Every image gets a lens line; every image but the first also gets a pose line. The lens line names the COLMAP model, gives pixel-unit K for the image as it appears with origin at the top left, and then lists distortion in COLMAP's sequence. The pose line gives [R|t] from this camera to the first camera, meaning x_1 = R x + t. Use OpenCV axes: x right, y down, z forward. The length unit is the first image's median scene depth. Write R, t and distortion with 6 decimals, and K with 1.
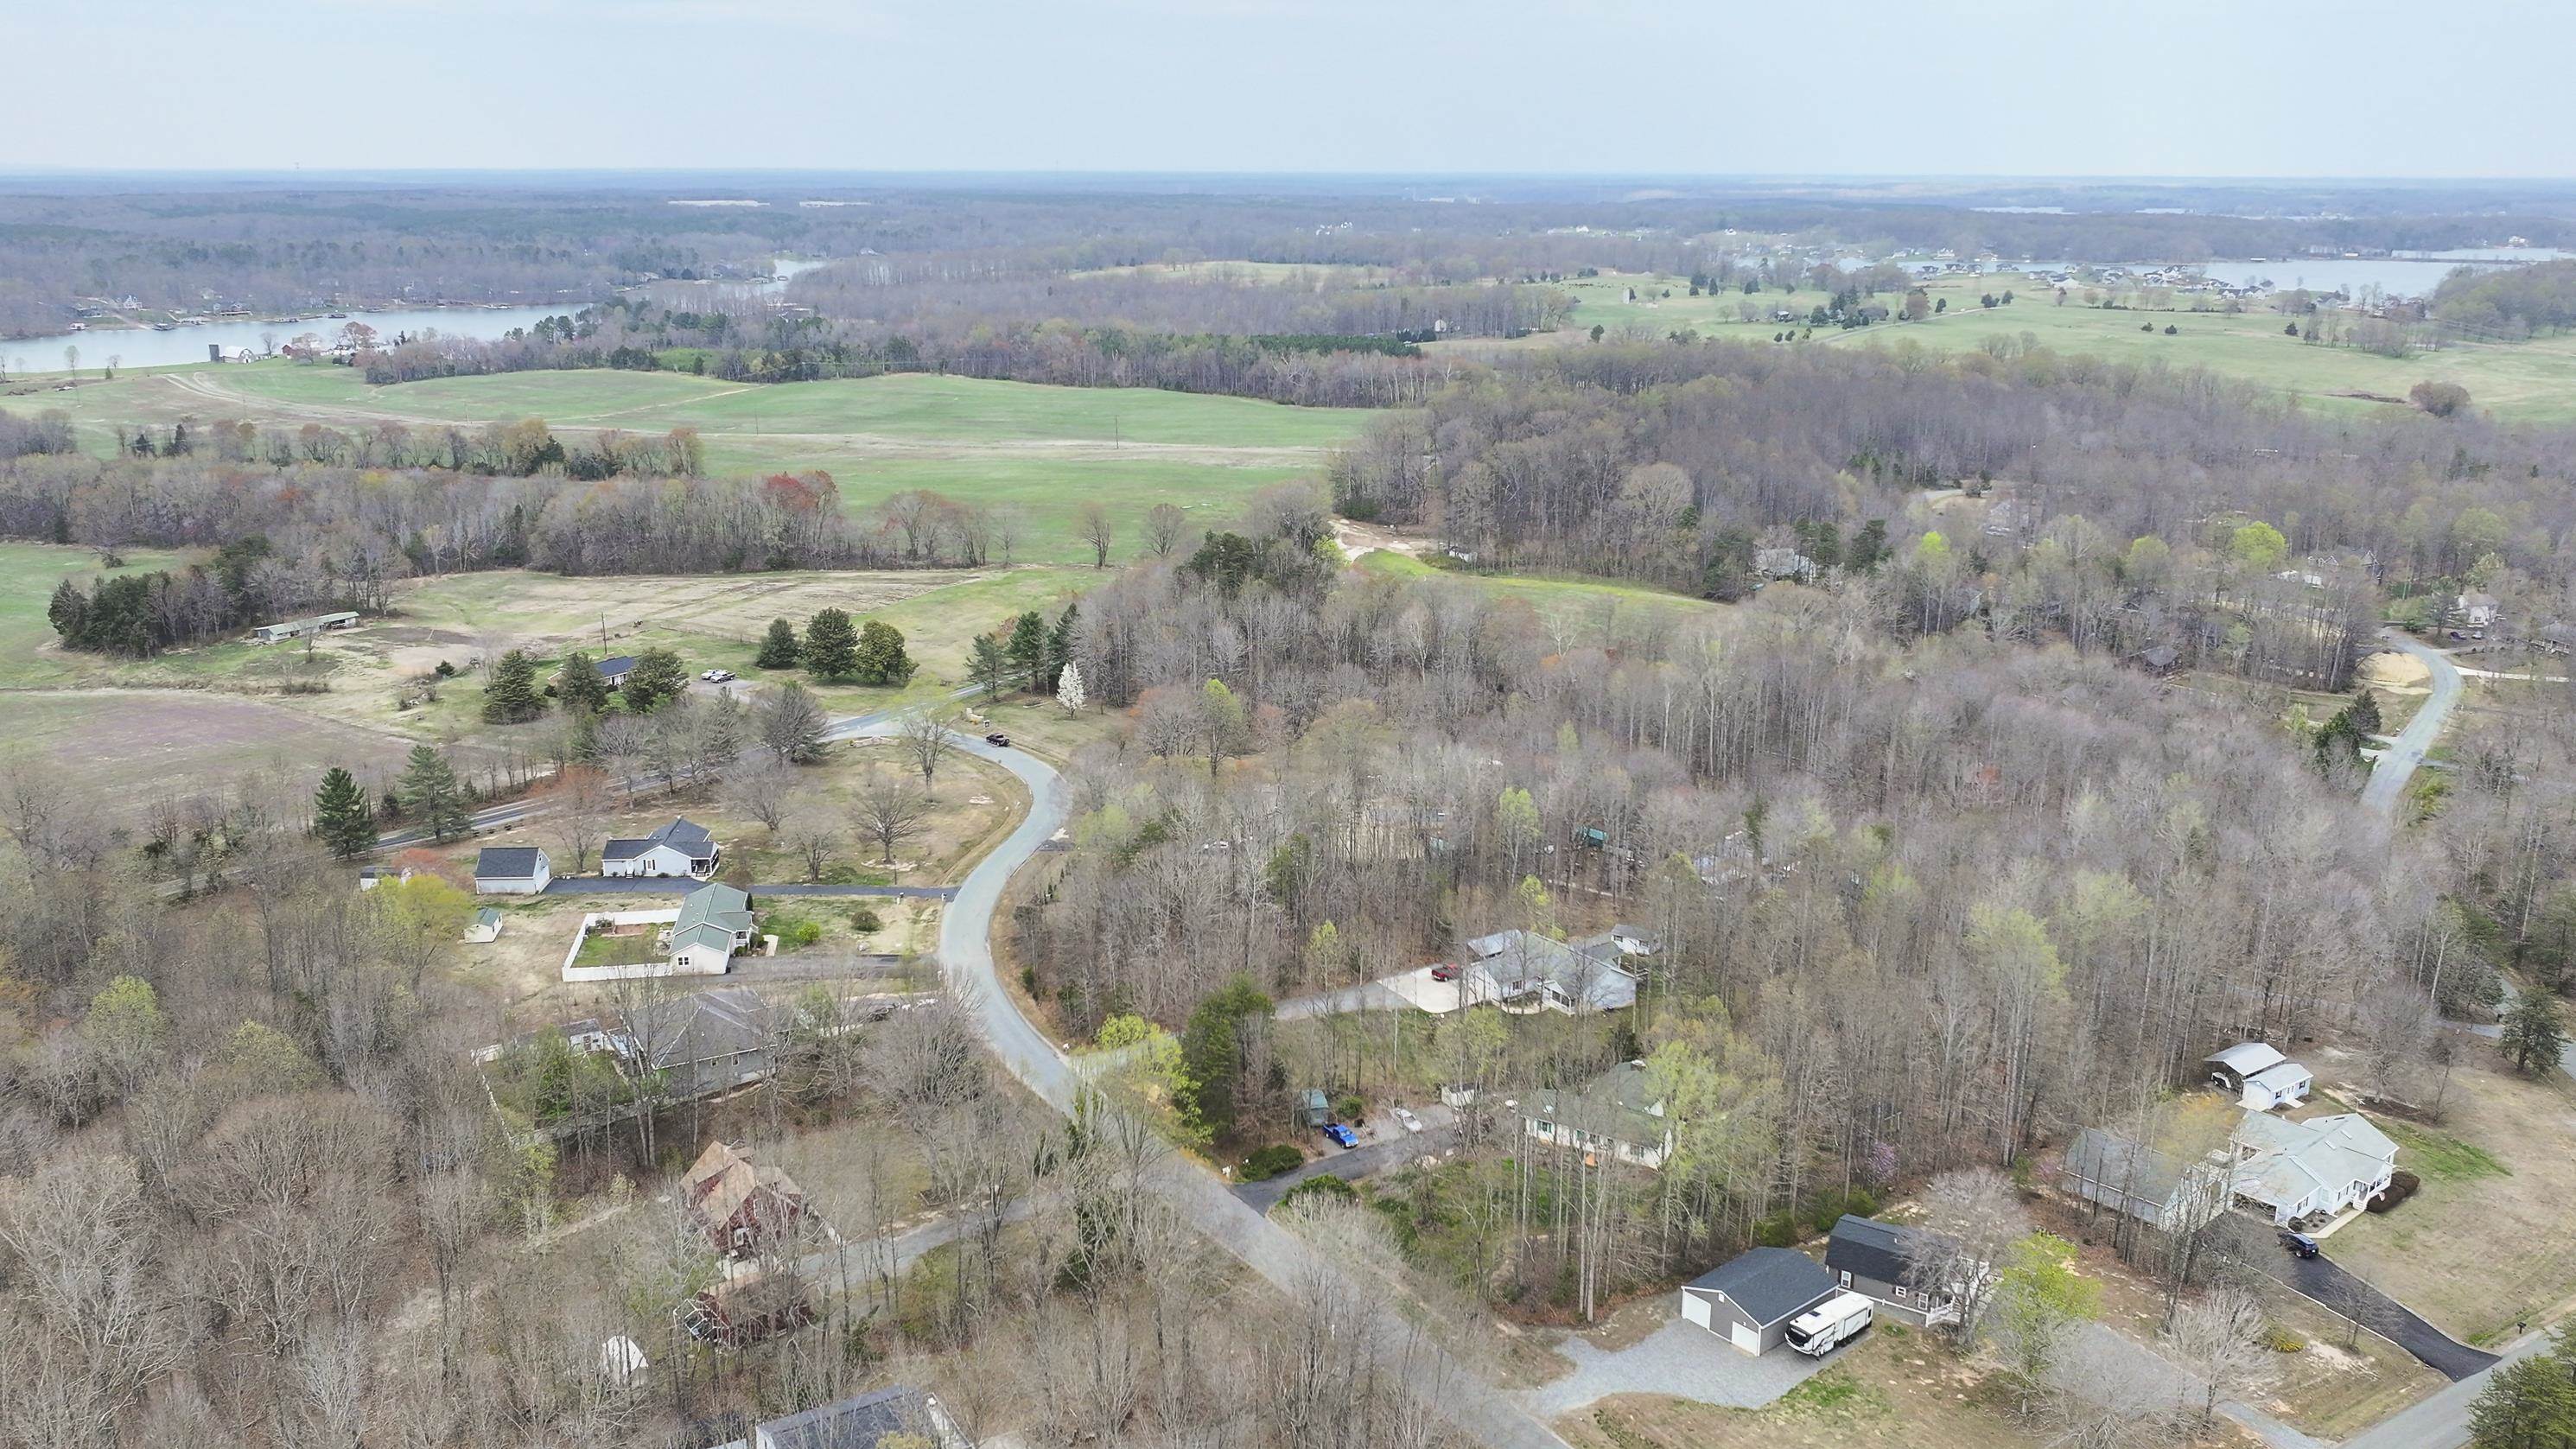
lens RADIAL K [[2116.9, 0, 1298.0], [0, 2116.9, 723.8], [0, 0, 1]] dist [0.011726, -0.006021]
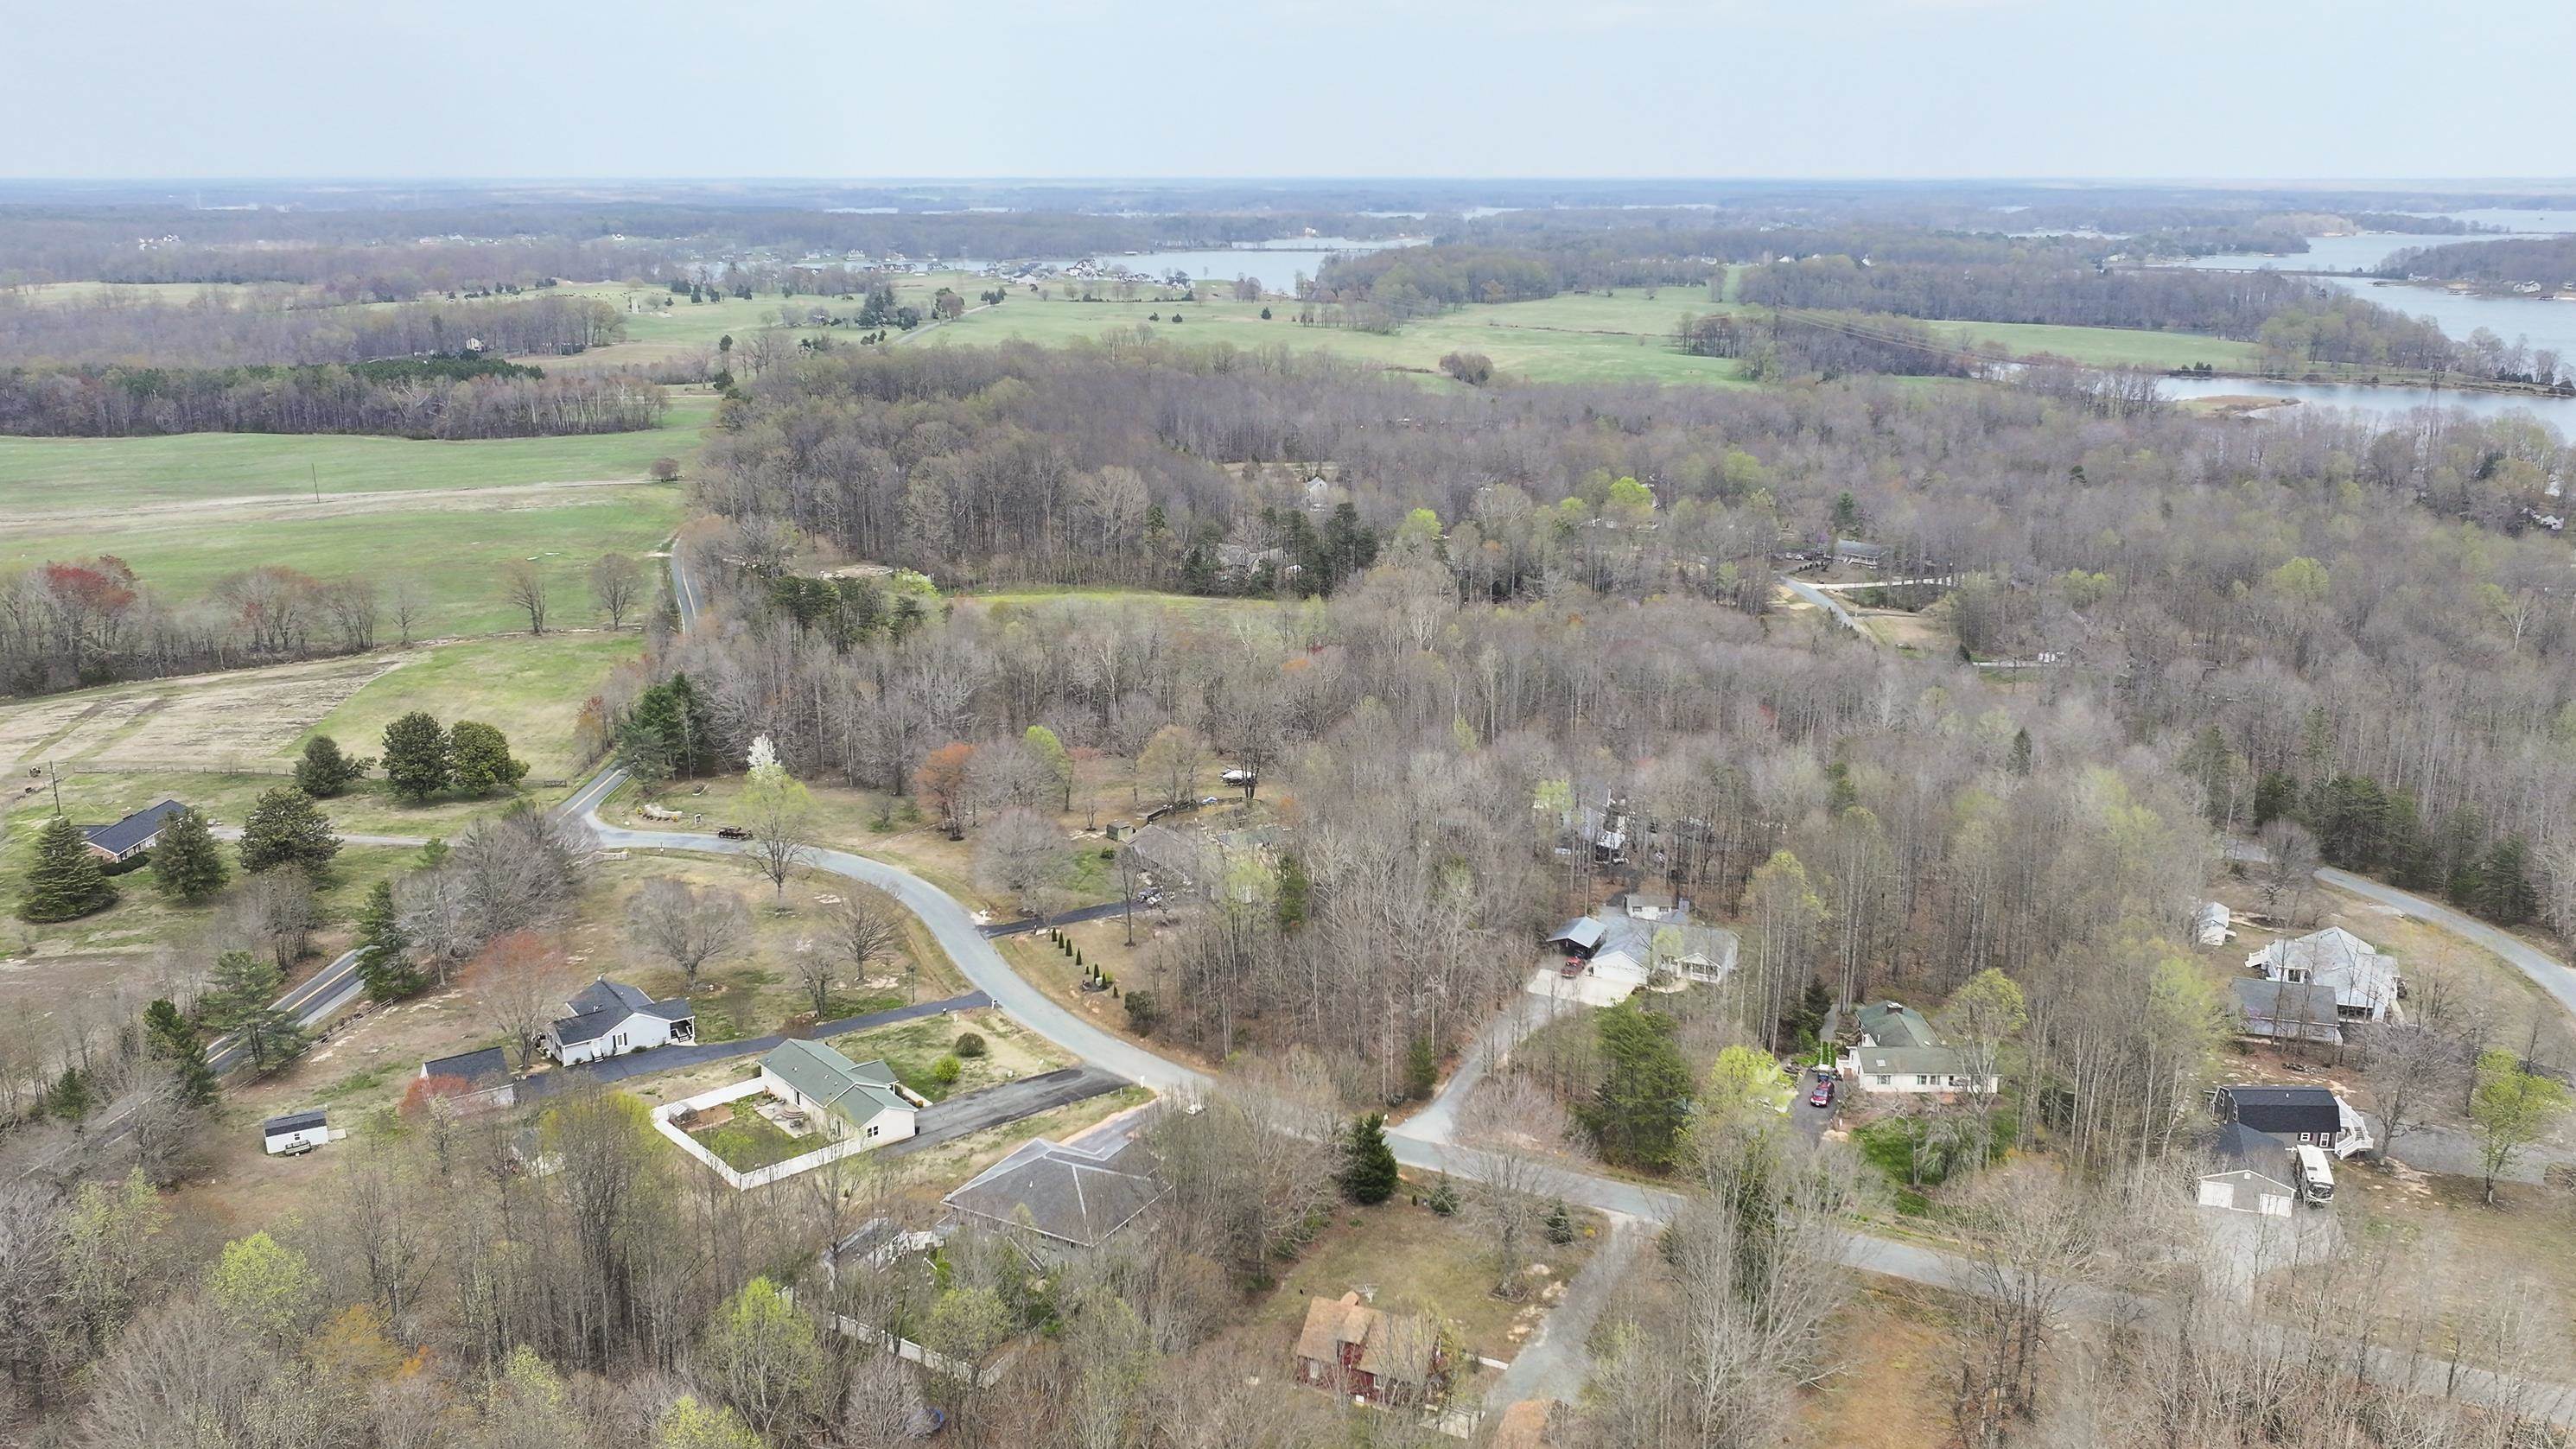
lens RADIAL K [[2116.9, 0, 1294.5], [0, 2116.9, 718.8], [0, 0, 1]] dist [0.011726, -0.006021]
pose [[0.854741, -0.135290, 0.501113, -0.144341], [0.137120, 0.989991, 0.033394, -0.014003], [-0.500615, 0.040169, 0.864737, 0.052439]]
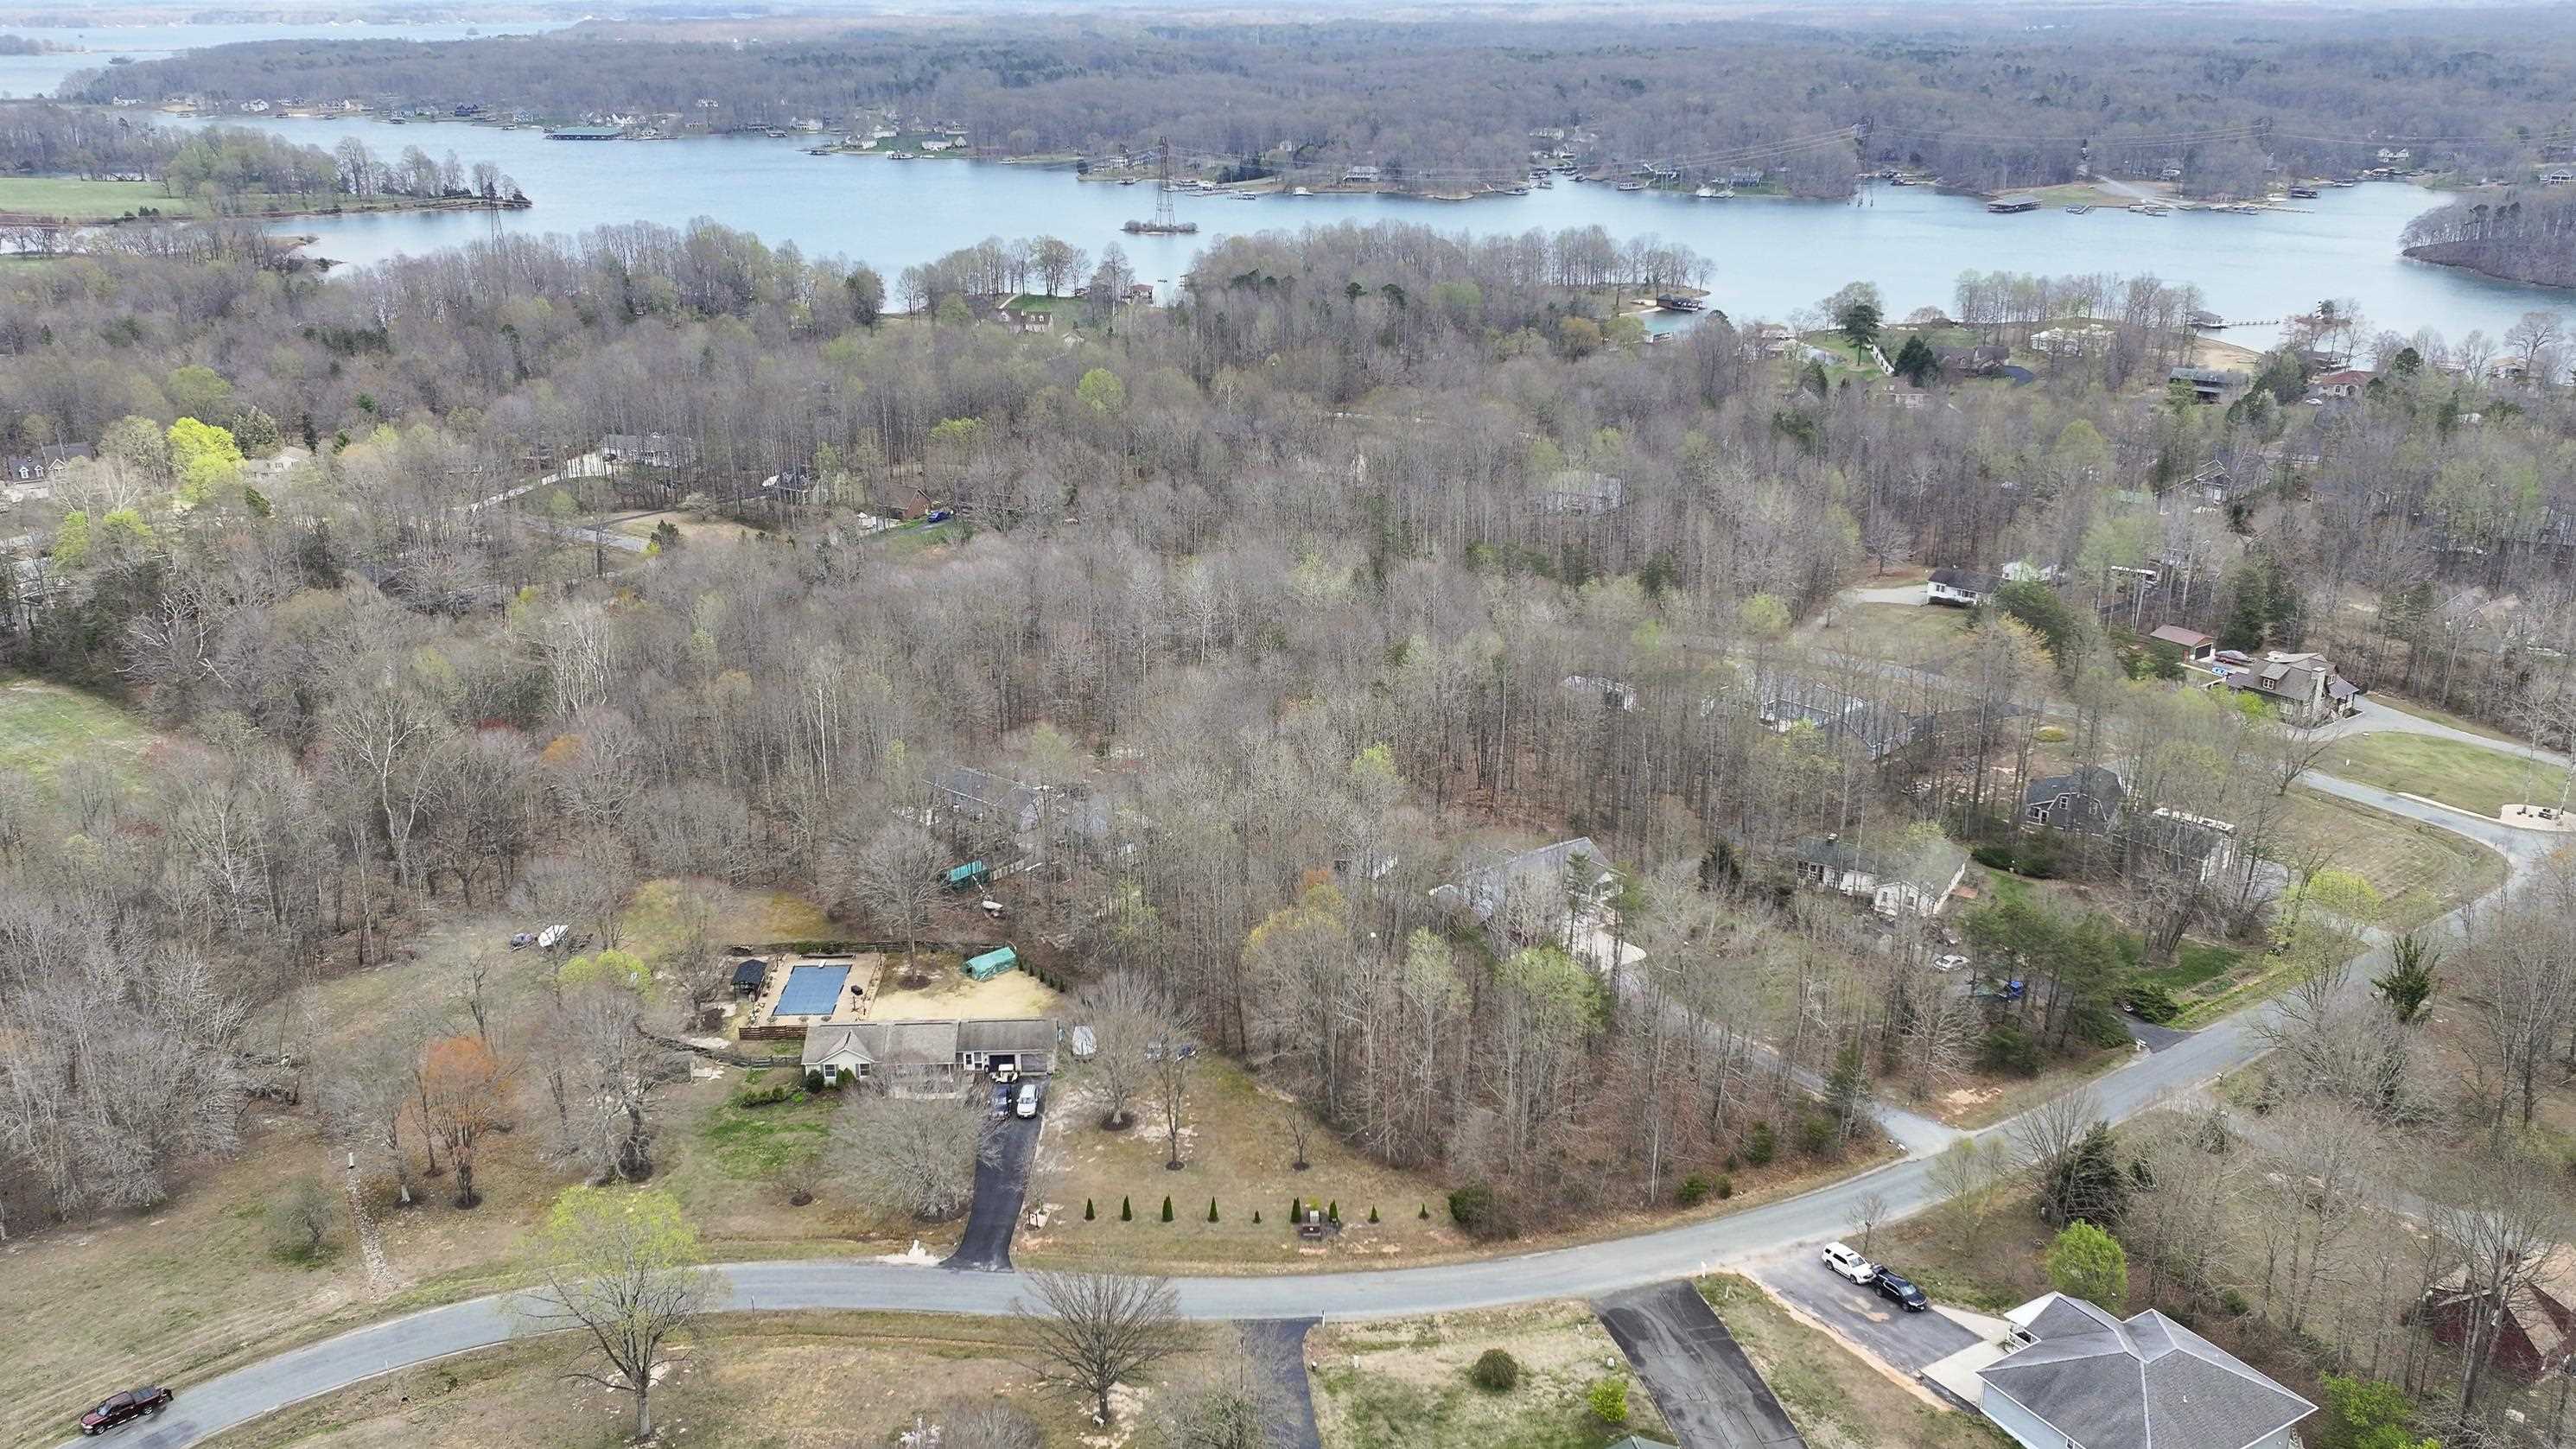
lens RADIAL K [[2116.9, 0, 1292.2], [0, 2116.9, 735.3], [0, 0, 1]] dist [0.011726, -0.006021]
pose [[-0.033632, -0.341455, 0.939296, -0.191022], [0.261834, 0.903992, 0.337996, -0.074145], [-0.964527, 0.257307, 0.059001, 0.278696]]
